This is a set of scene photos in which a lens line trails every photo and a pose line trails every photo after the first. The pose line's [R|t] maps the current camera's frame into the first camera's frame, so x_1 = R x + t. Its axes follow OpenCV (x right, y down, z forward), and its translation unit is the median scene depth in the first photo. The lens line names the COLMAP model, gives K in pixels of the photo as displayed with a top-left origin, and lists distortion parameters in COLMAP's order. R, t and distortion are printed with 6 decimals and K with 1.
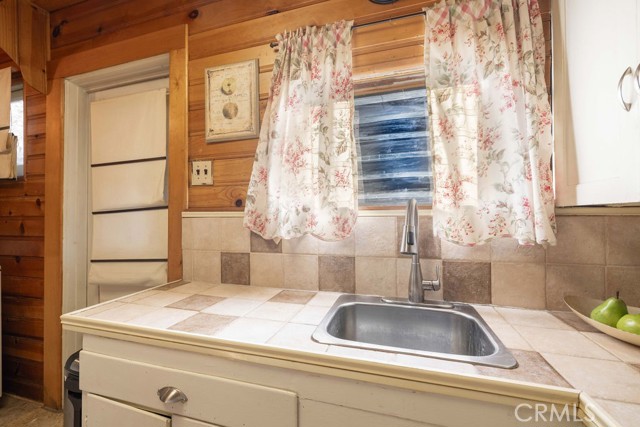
lens RADIAL K [[273.4, 0, 319.9], [0, 273.4, 207.4], [0, 0, 1]] dist [0.001863, -0.000964]
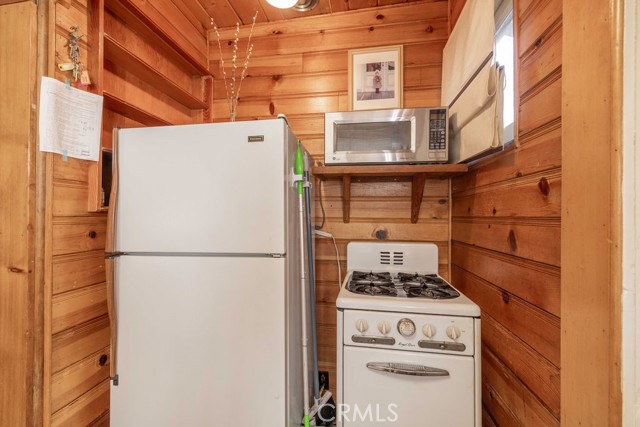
lens RADIAL K [[273.4, 0, 318.4], [0, 273.4, 214.6], [0, 0, 1]] dist [0.001863, -0.000964]
pose [[0.153856, 0.011465, -0.988027, -0.631765], [0.011135, 0.999849, 0.013337, 0.016514], [0.988030, -0.013054, 0.153706, 0.556211]]
